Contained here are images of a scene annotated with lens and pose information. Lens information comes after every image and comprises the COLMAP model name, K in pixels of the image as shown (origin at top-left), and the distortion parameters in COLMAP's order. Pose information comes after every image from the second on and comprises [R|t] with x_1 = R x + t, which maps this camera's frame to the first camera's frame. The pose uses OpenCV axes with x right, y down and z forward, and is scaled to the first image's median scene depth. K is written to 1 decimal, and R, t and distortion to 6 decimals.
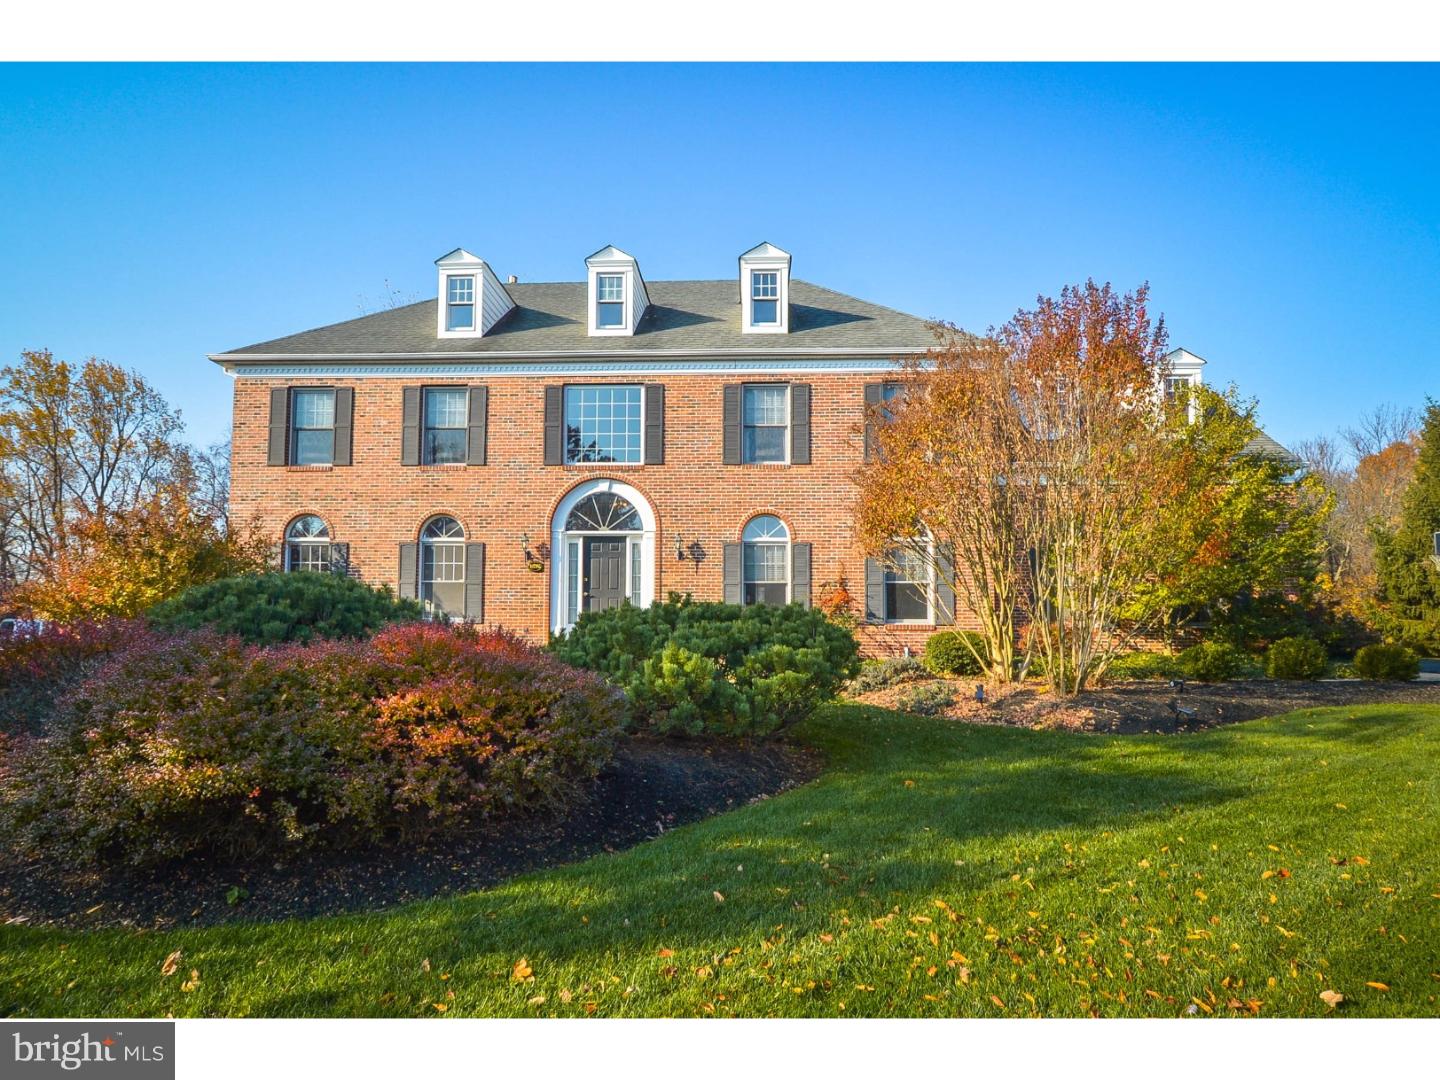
lens RADIAL K [[764.1, 0, 720.1], [0, 764.1, 560.5], [0, 0, 1]] dist [-0.001449, -0.000427]
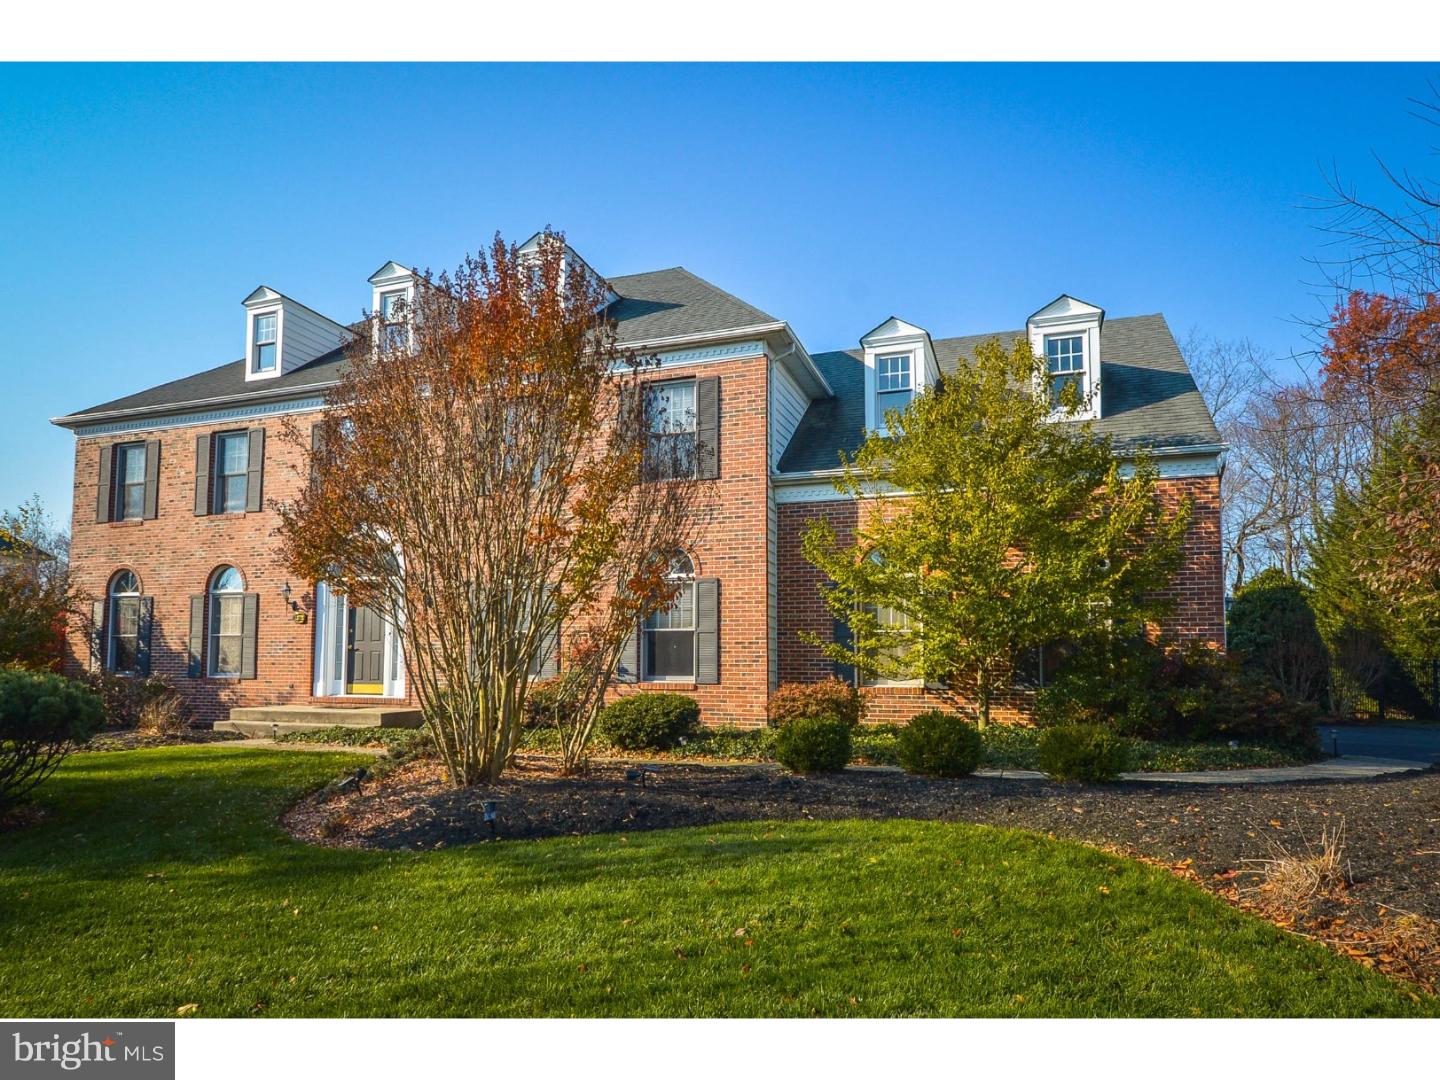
lens RADIAL K [[1068.6, 0, 720.0], [0, 1068.6, 540.0], [0, 0, 1]] dist [0.001302, 0.001561]
pose [[0.930385, -0.043124, -0.364038, 0.699043], [0.024337, 0.998132, -0.056037, -0.001095], [0.365774, 0.043277, 0.929697, -0.022434]]
